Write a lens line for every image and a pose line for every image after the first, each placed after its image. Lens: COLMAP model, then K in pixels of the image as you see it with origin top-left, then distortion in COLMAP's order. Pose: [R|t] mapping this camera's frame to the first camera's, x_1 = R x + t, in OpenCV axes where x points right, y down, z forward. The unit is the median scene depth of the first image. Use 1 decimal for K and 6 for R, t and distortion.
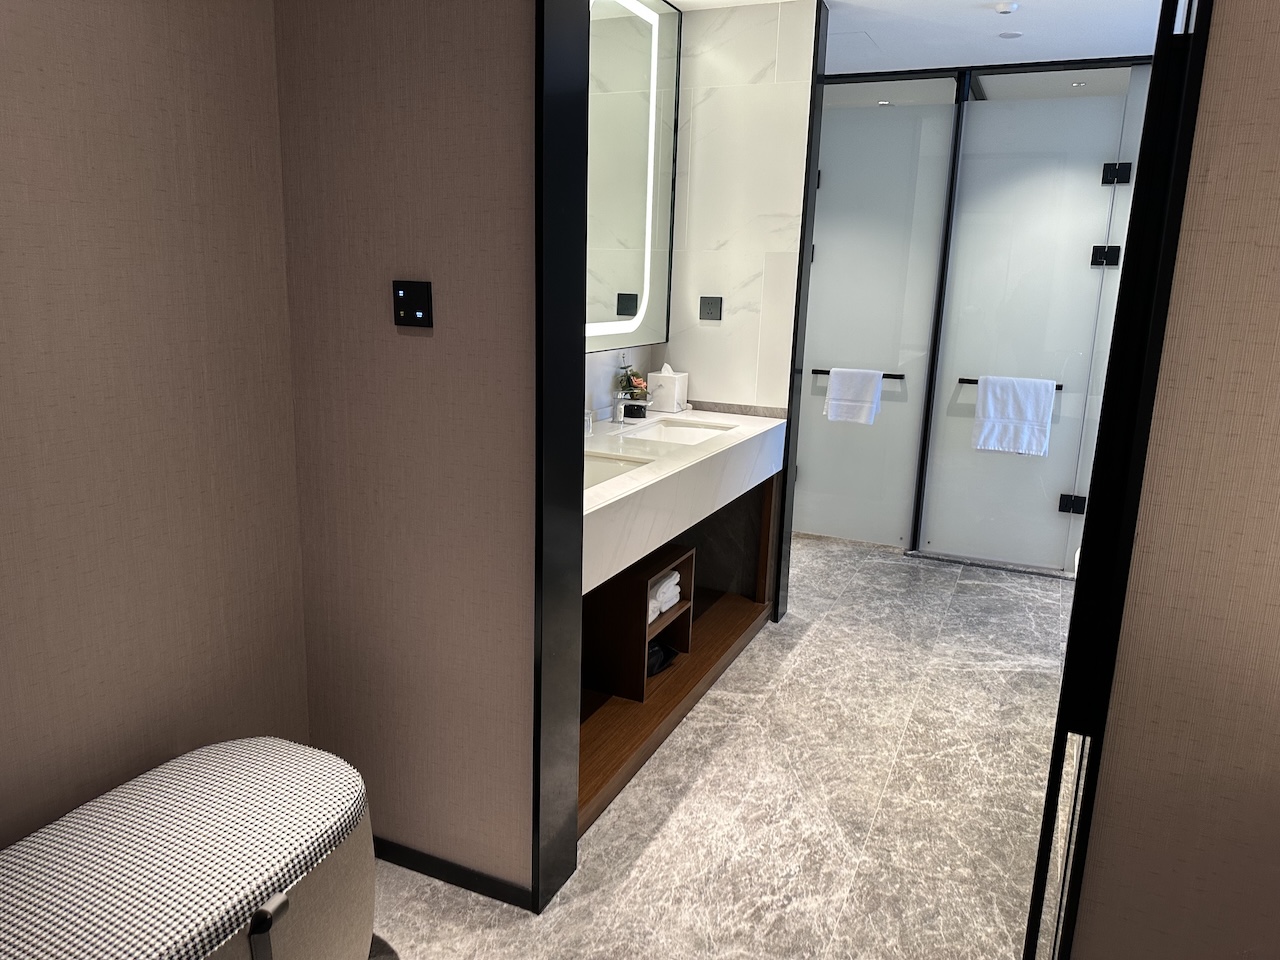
lens RADIAL K [[900.4, 0, 640.3], [0, 900.4, 478.0], [0, 0, 1]] dist [0.004151, -0.012417]
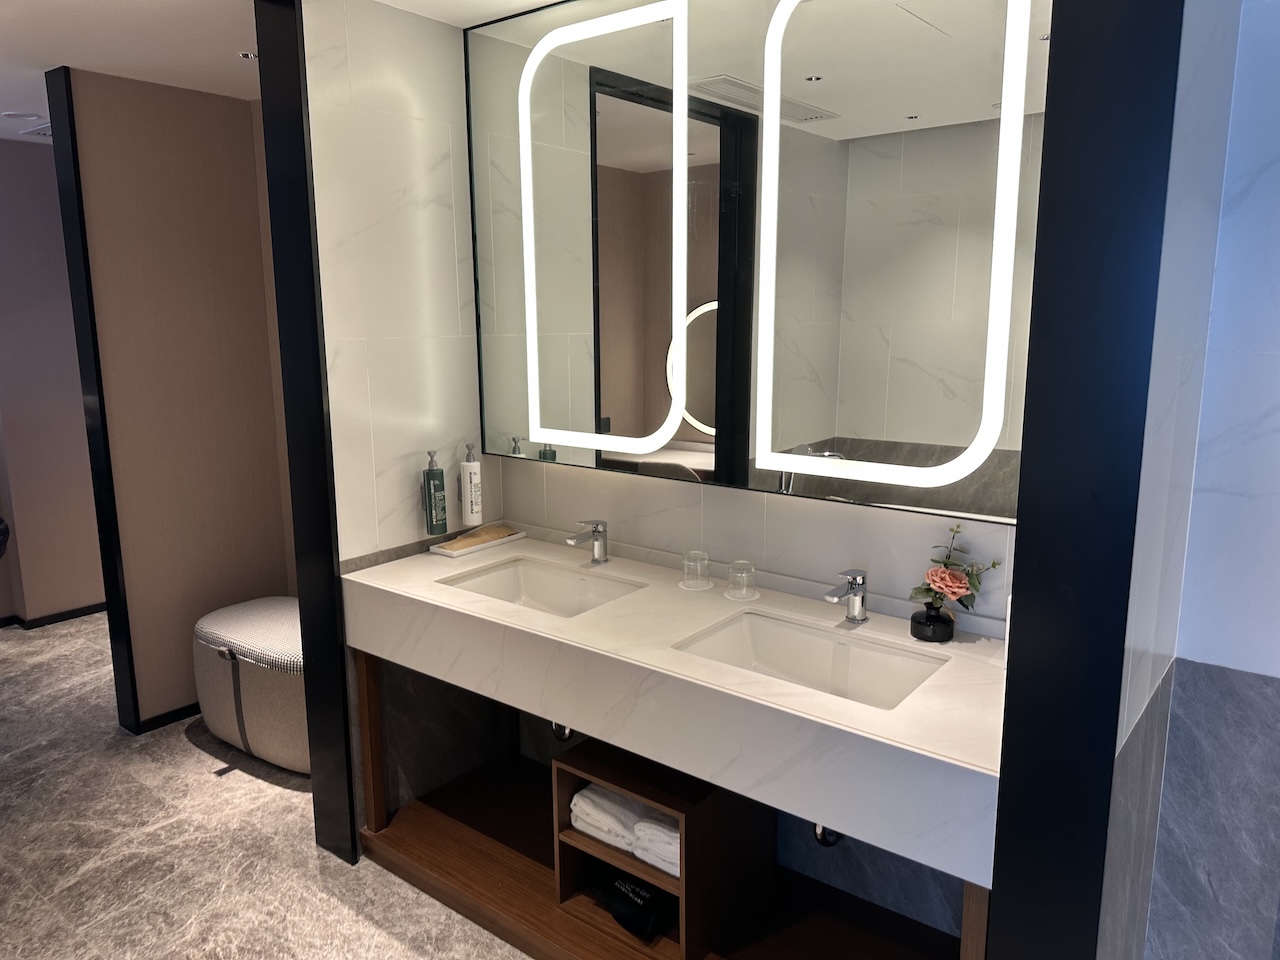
lens RADIAL K [[900.4, 0, 633.0], [0, 900.4, 484.4], [0, 0, 1]] dist [0.004151, -0.012417]
pose [[-0.246965, 0.148854, -0.957523, 0.551272], [-0.206556, 0.957335, 0.202099, -0.226830], [0.946754, 0.247694, -0.205681, 0.889874]]
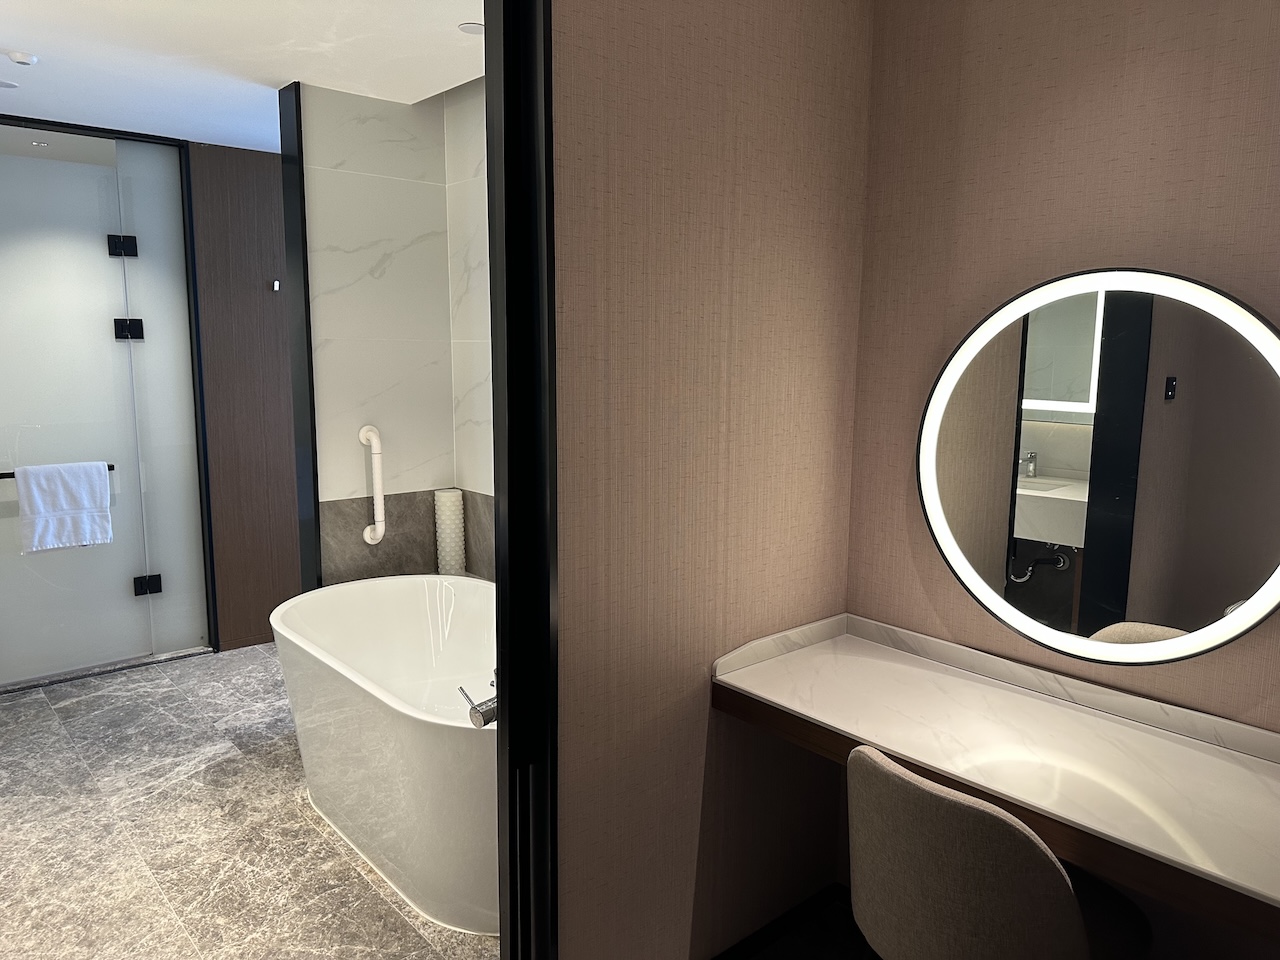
lens RADIAL K [[900.4, 0, 644.4], [0, 900.4, 486.9], [0, 0, 1]] dist [0.004151, -0.012417]
pose [[0.401408, -0.162273, 0.901410, -0.187099], [0.201781, 0.975667, 0.085785, -0.058374], [-0.893396, 0.147453, 0.424384, 0.129695]]
